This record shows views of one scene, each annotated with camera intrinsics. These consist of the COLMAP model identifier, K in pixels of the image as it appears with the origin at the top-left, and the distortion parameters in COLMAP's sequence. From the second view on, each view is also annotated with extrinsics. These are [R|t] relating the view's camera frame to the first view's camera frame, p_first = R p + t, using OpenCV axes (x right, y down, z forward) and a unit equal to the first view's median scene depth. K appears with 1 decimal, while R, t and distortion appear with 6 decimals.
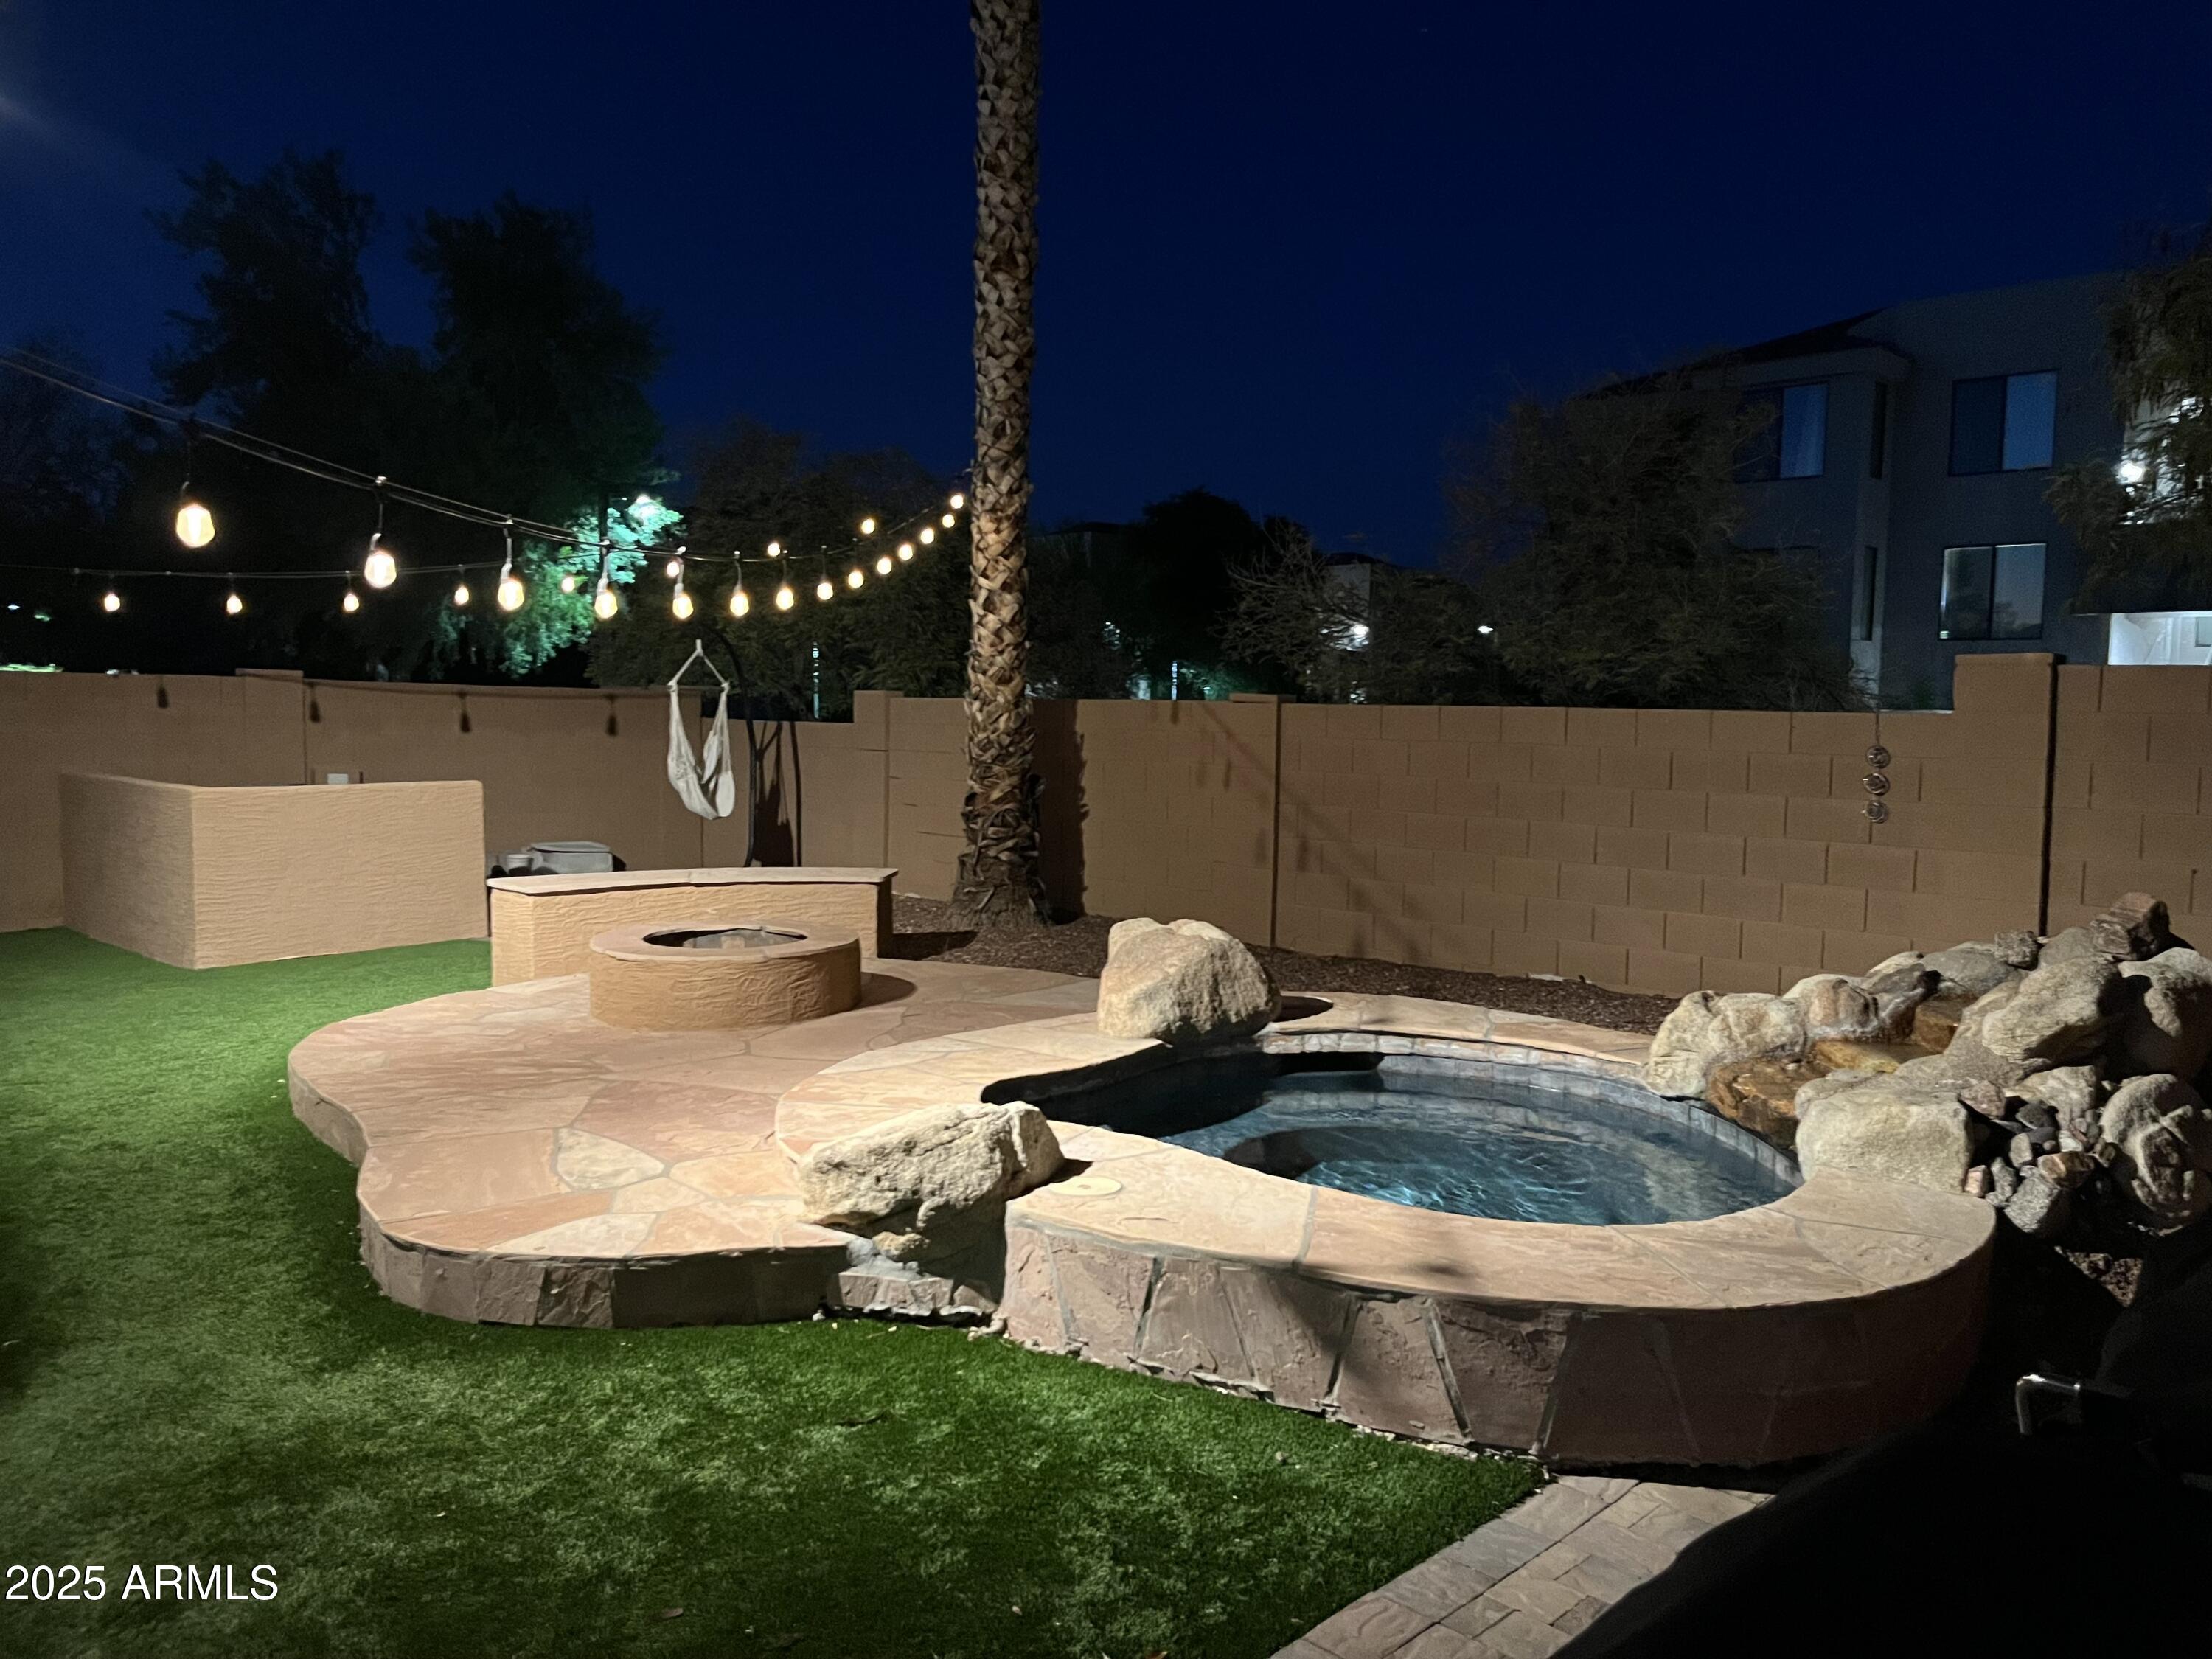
lens RADIAL K [[1687.4, 0, 1106.6], [0, 1687.4, 839.7], [0, 0, 1]] dist [0.058348, -0.045815]
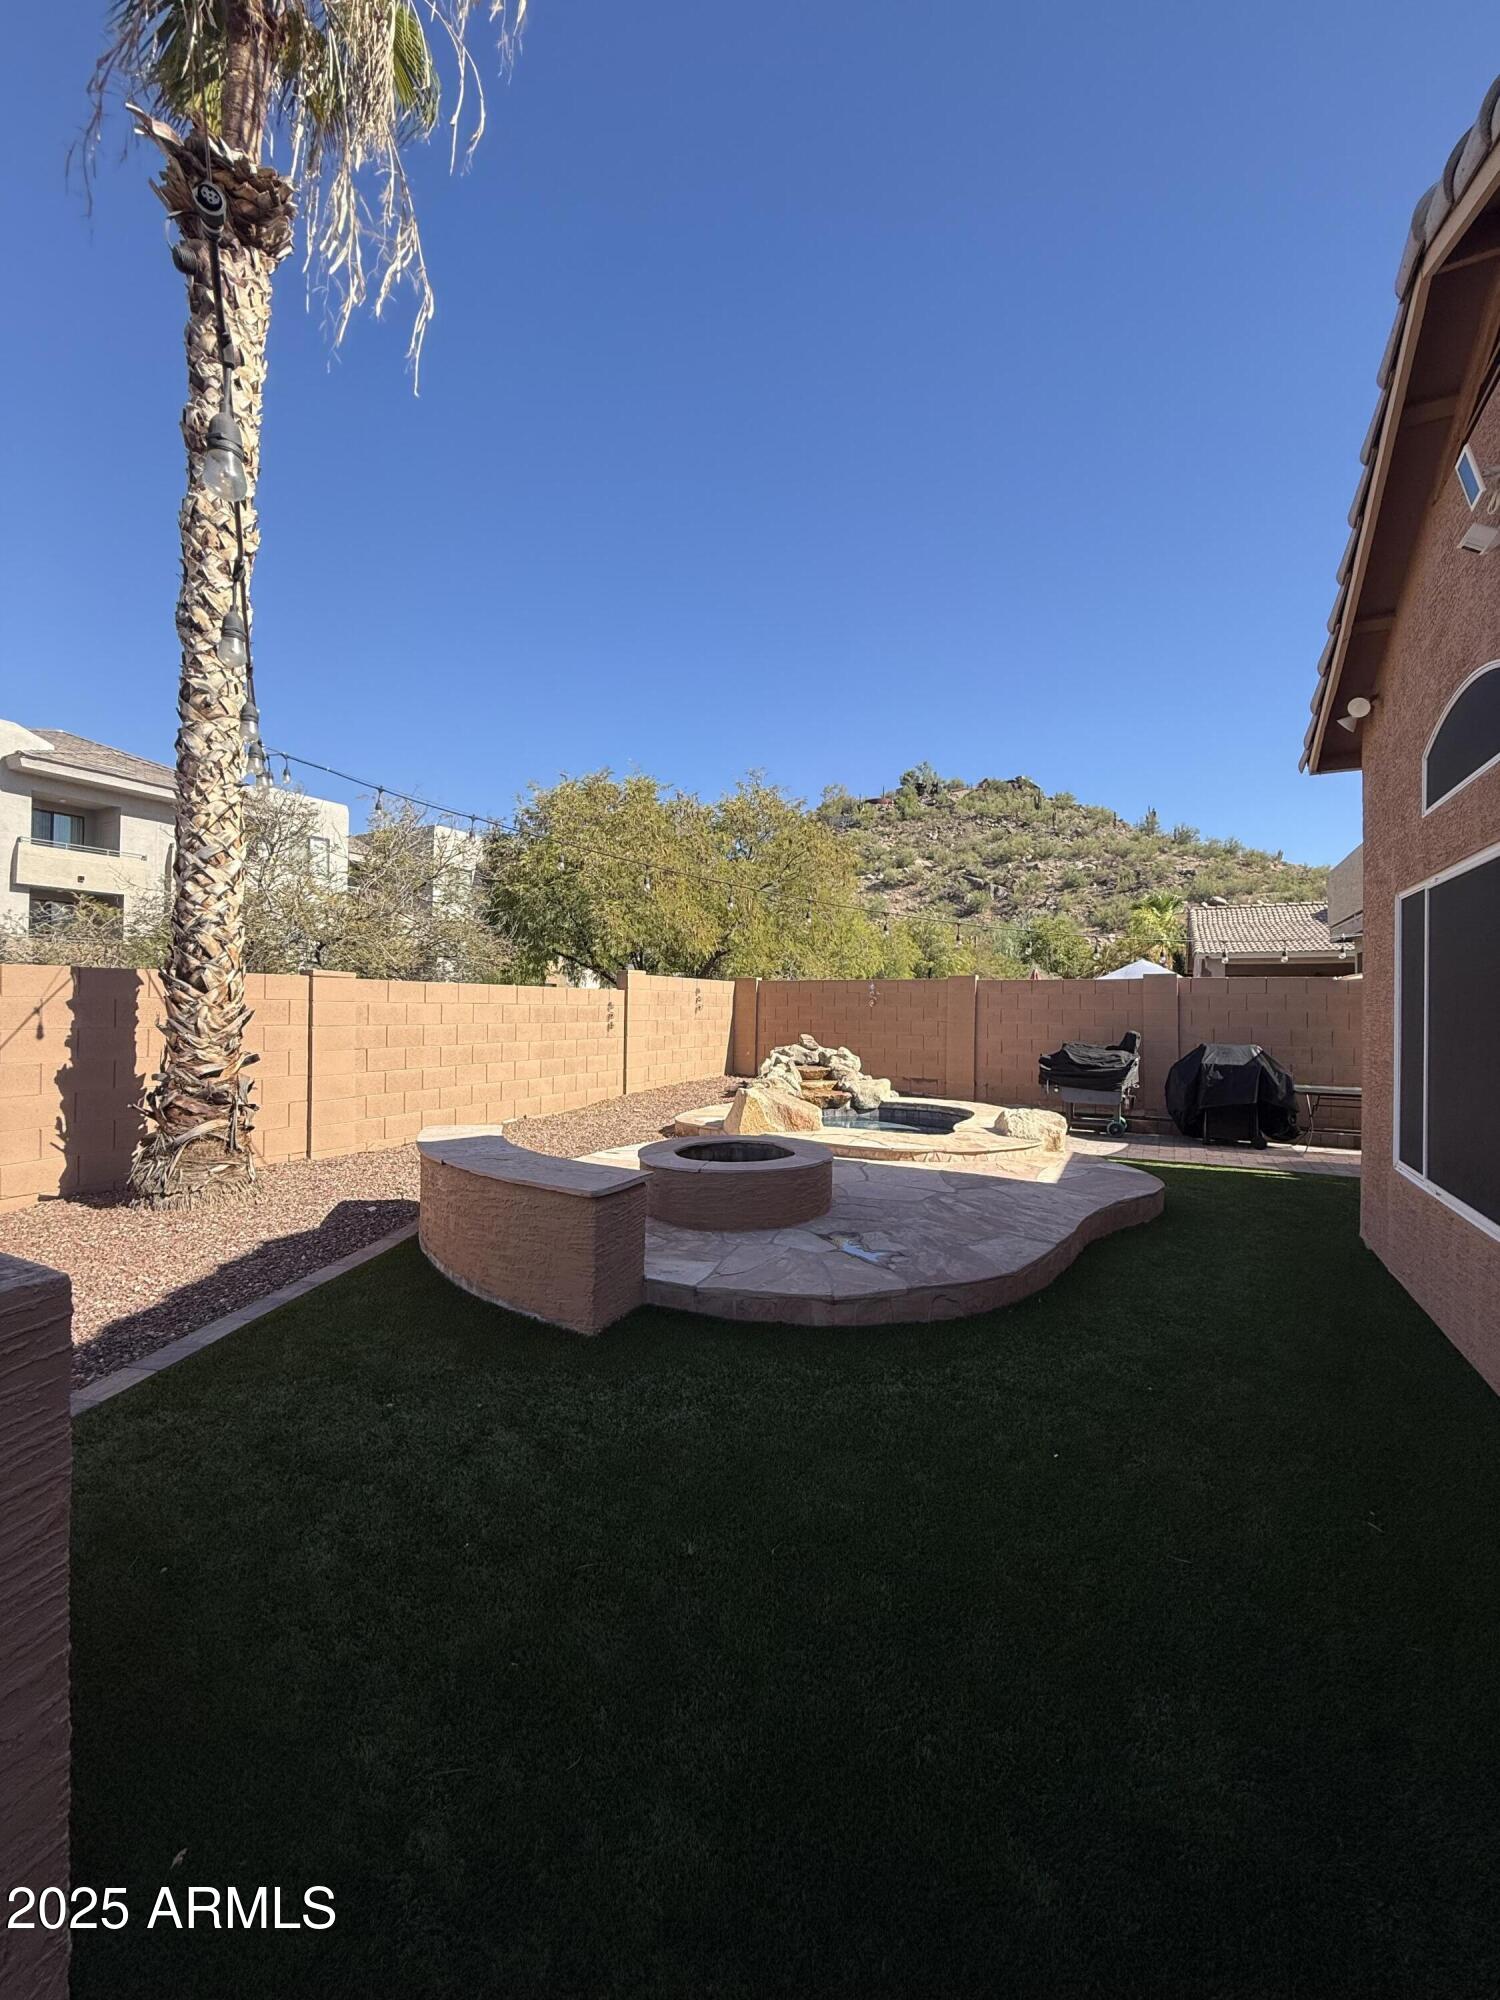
lens RADIAL K [[796.6, 0, 758.1], [0, 796.6, 1005.8], [0, 0, 1]] dist [0.000166, 0.000947]
pose [[-0.296821, -0.015391, 0.954809, -0.640397], [0.065467, 0.997190, 0.036426, -0.061597], [-0.952686, 0.073320, -0.294979, 0.881608]]
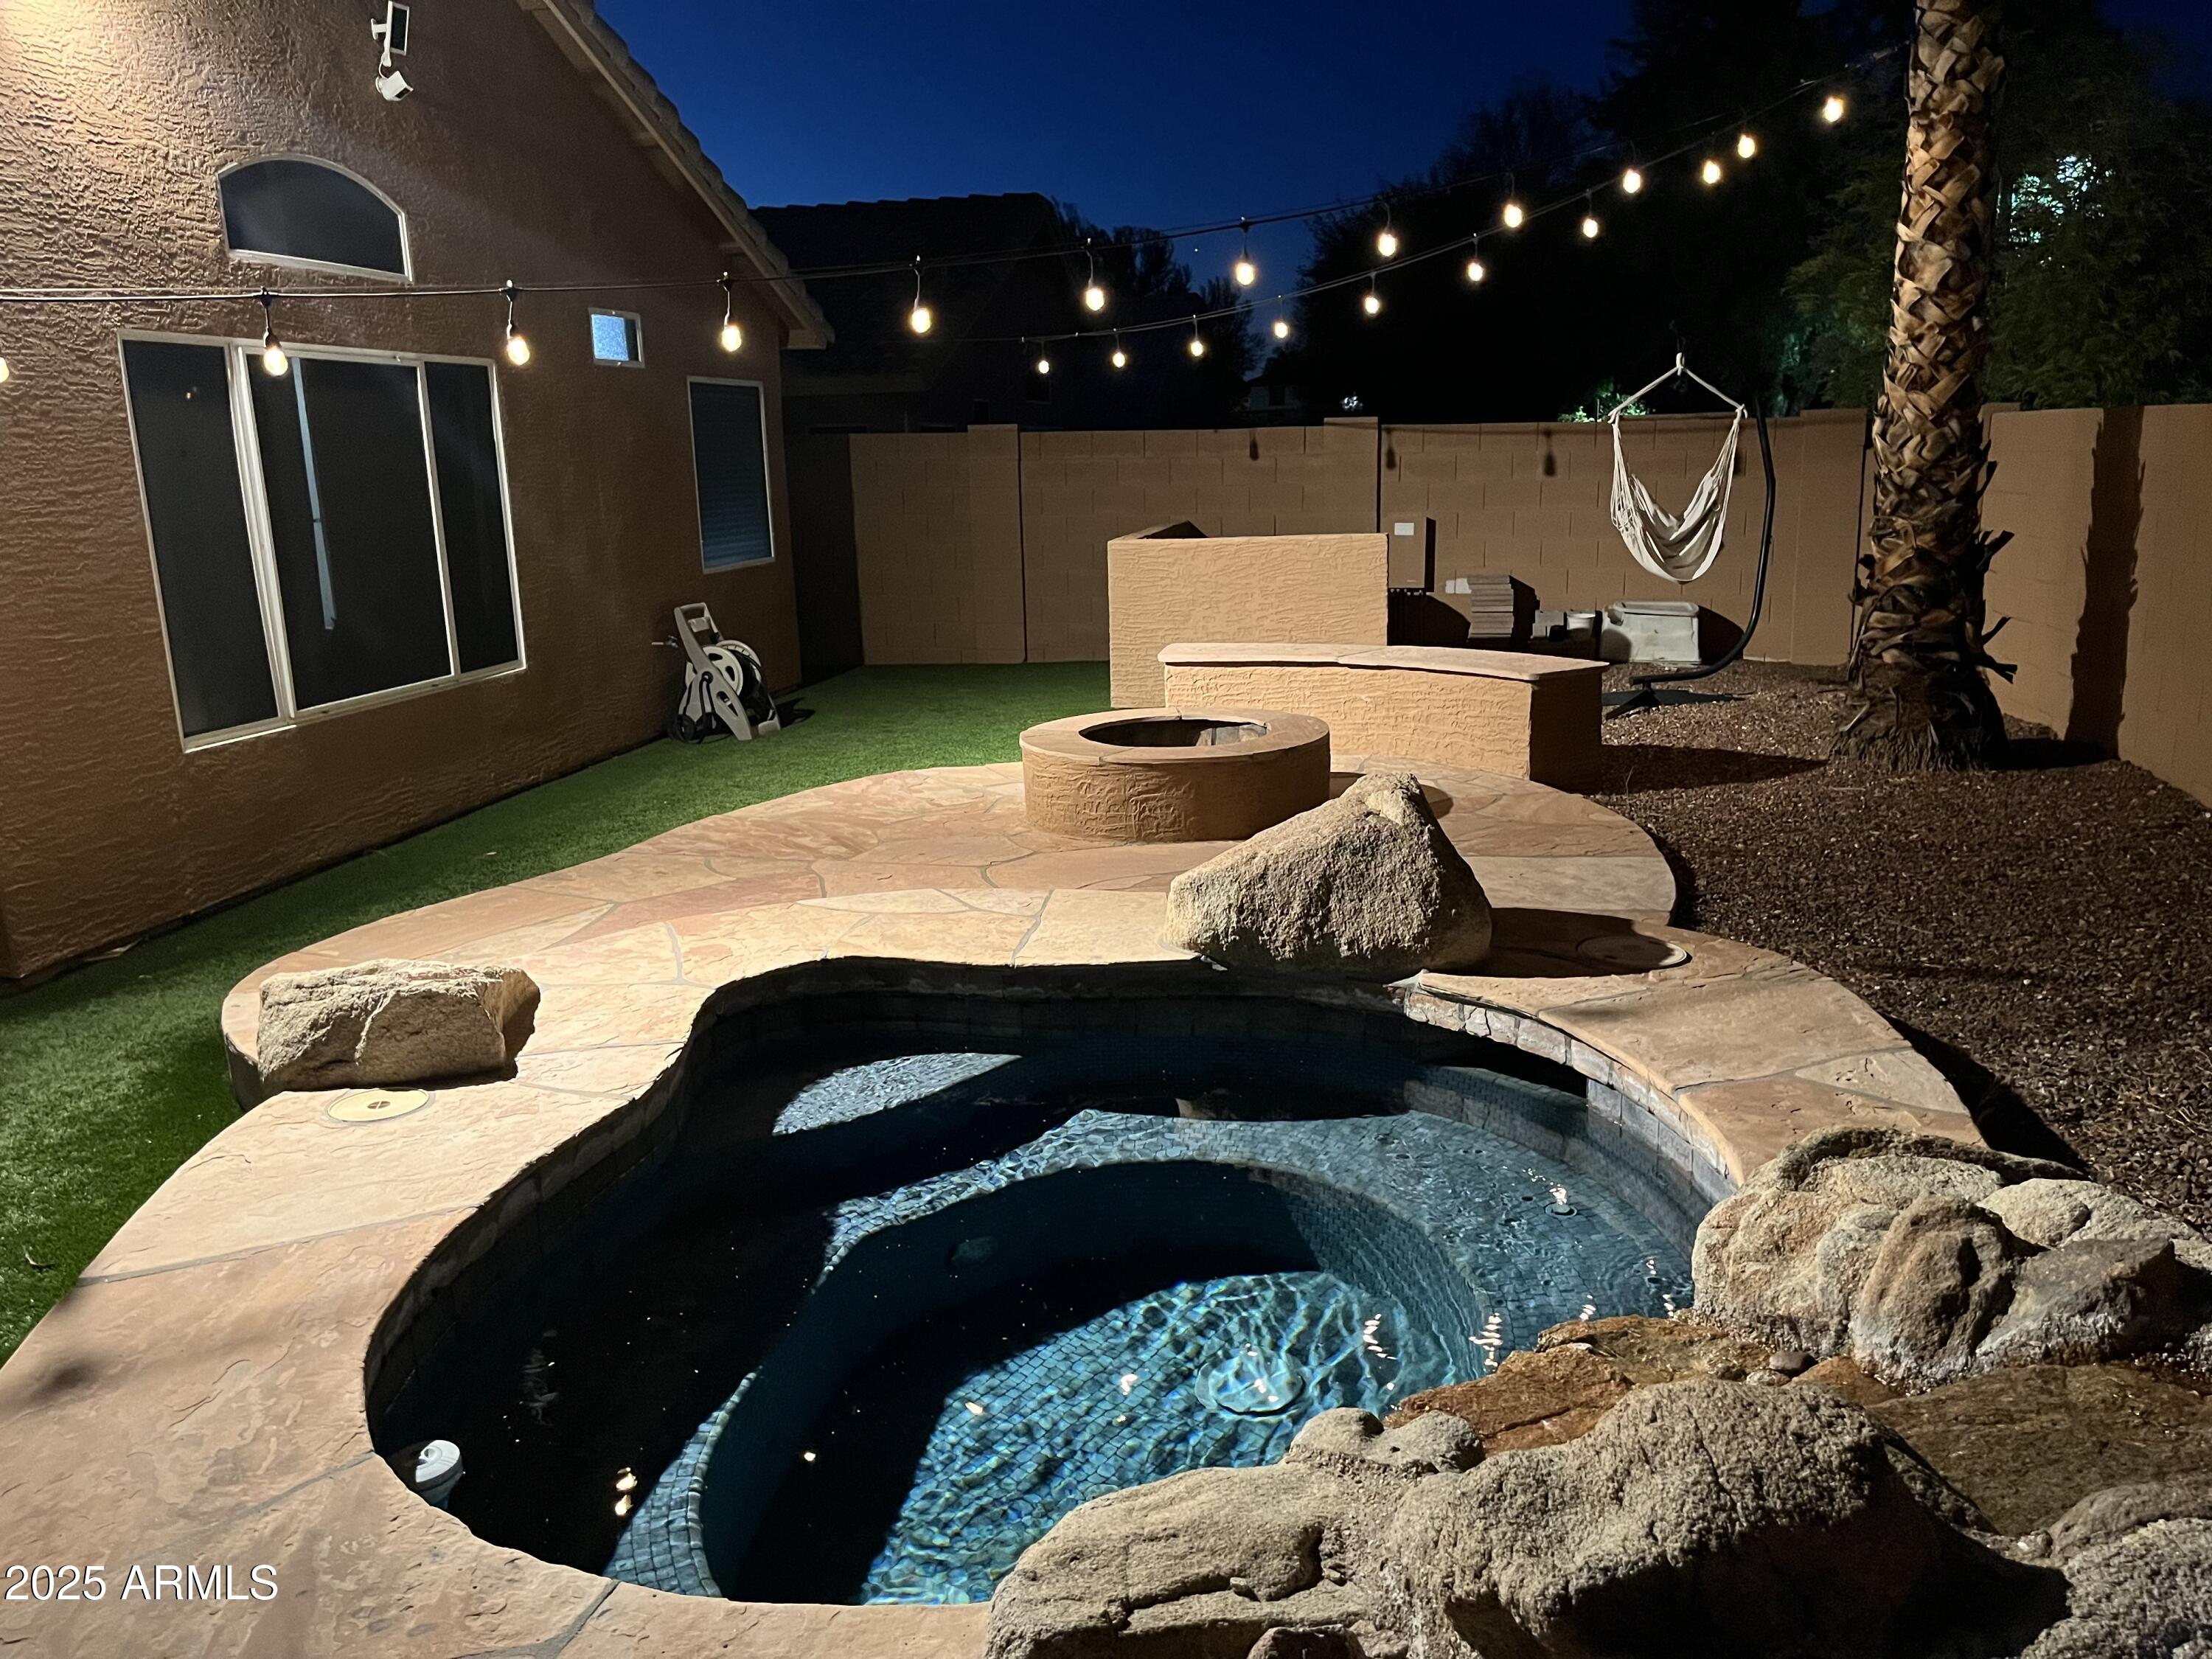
lens RADIAL K [[1687.4, 0, 1118.0], [0, 1687.4, 819.2], [0, 0, 1]] dist [0.058348, -0.045815]
pose [[0.547676, 0.152901, -0.822601, 0.347957], [-0.034252, 0.986433, 0.160549, -0.025251], [0.835989, -0.059754, 0.545483, 0.385819]]
